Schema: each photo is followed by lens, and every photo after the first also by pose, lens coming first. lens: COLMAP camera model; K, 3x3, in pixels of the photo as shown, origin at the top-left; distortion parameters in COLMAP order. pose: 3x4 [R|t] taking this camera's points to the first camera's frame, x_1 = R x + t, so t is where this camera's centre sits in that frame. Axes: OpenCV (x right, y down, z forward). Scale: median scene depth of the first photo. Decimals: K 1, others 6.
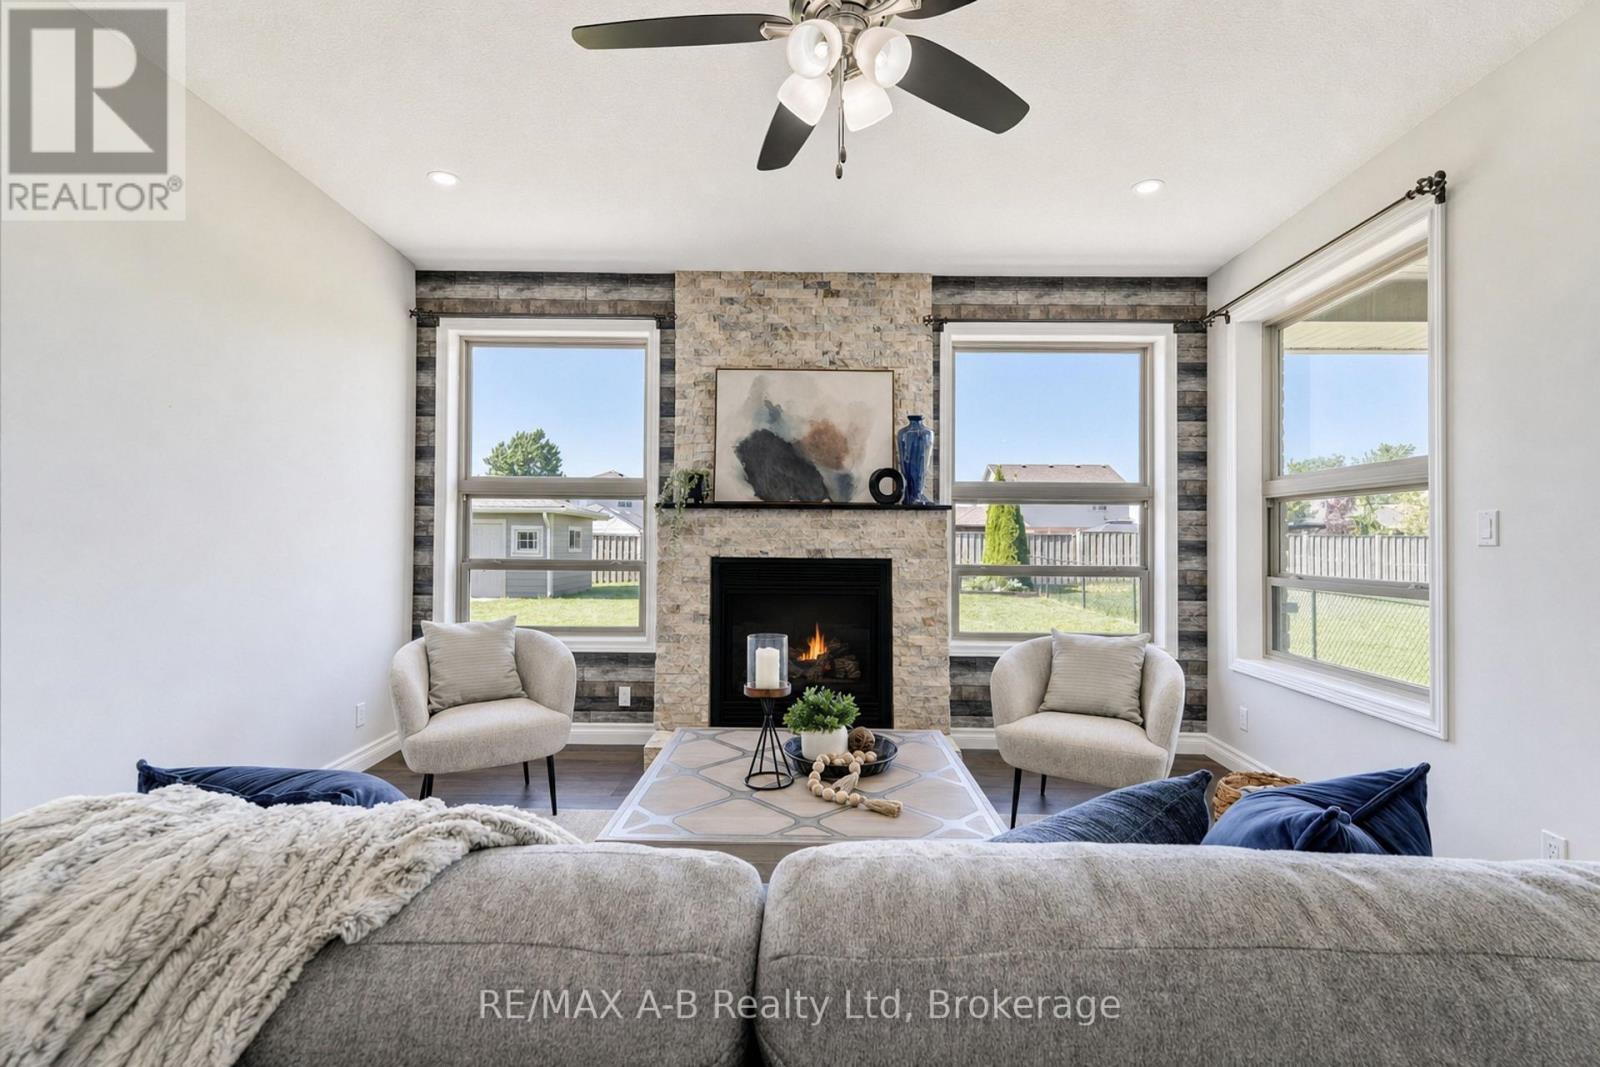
lens RADIAL K [[676.8, 0, 782.6], [0, 676.8, 533.1], [0, 0, 1]] dist [0.020123, 0.000219]
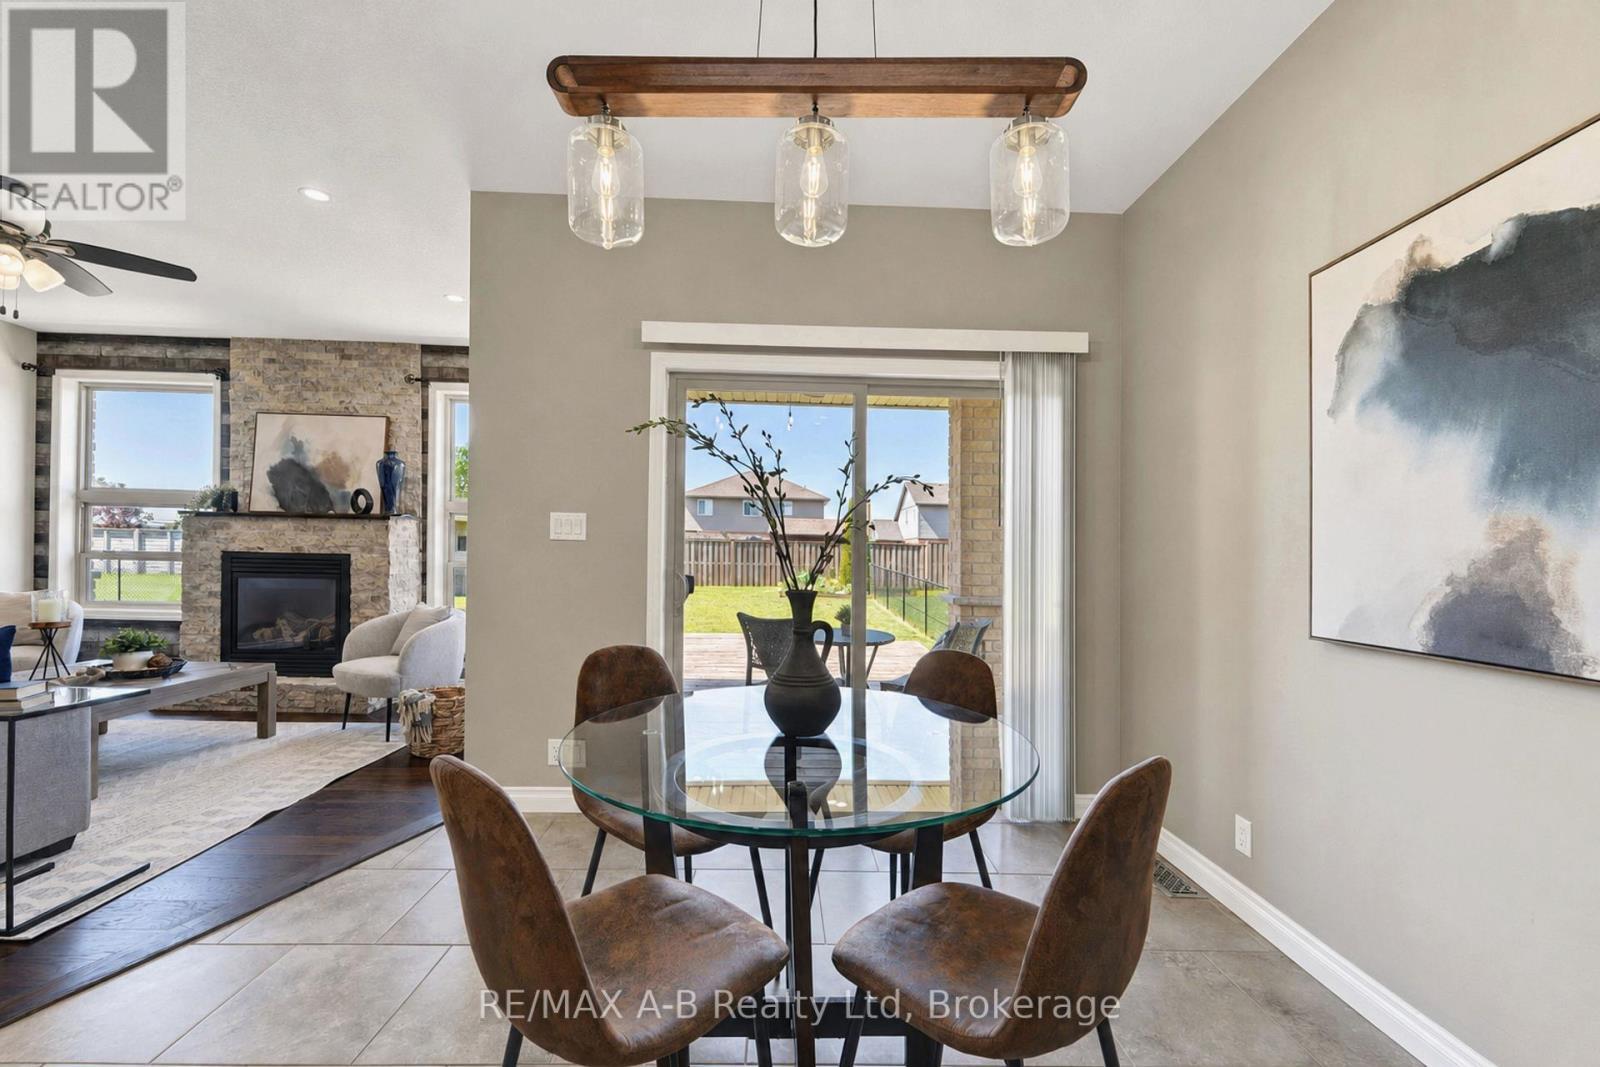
lens RADIAL K [[658.4, 0, 777.6], [0, 658.4, 558.5], [0, 0, 1]] dist [0.001736, -0.000595]
pose [[0.999616, 0.012428, 0.024776, 0.903303], [-0.013187, 0.999442, 0.030703, -0.005414], [-0.024381, -0.031018, 0.999221, -0.339926]]
